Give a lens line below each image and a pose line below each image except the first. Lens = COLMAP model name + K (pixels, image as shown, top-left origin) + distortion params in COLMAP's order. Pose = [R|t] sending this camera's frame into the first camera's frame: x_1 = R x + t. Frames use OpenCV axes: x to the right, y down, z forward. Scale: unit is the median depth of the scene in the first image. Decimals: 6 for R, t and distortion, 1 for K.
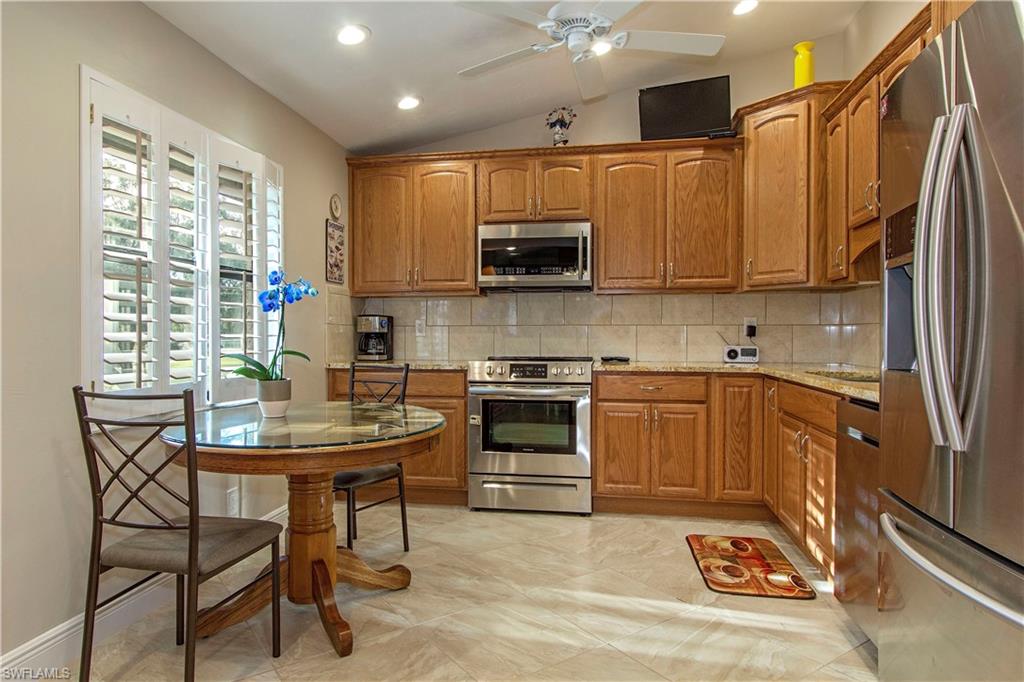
lens RADIAL K [[652.7, 0, 512.0], [0, 652.7, 341.0], [0, 0, 1]] dist [-0.003186, -0.000065]
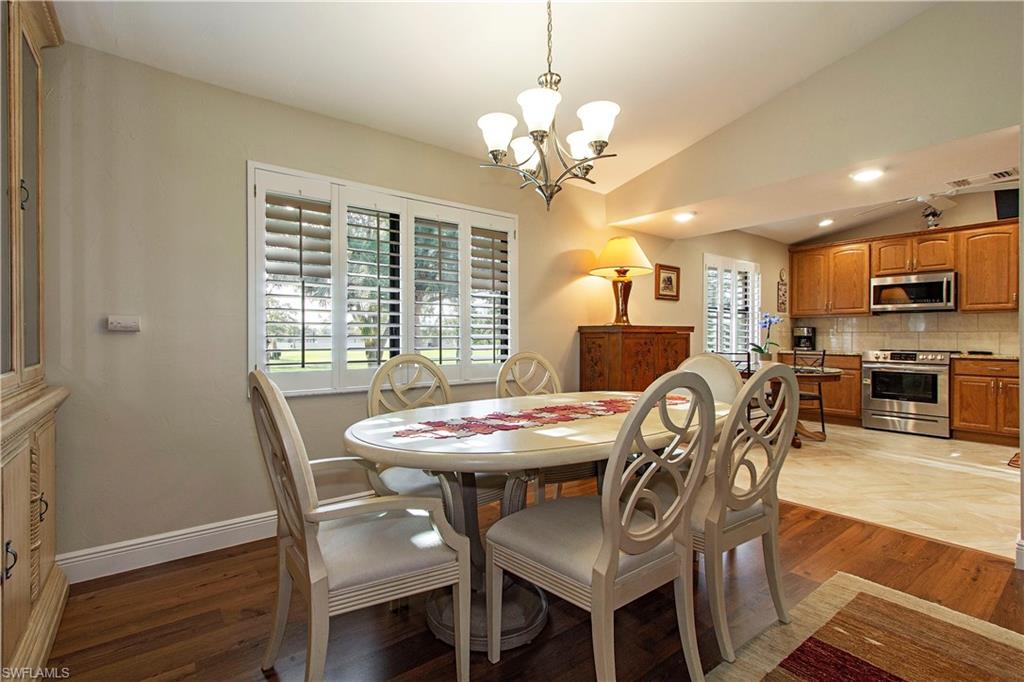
lens RADIAL K [[463.7, 0, 496.9], [0, 463.7, 338.1], [0, 0, 1]] dist [0.002046, -0.001033]
pose [[0.715691, 0.004494, -0.698403, 0.109479], [-0.009411, 0.999951, -0.003211, 0.007445], [0.698354, 0.008871, 0.715698, -0.687622]]
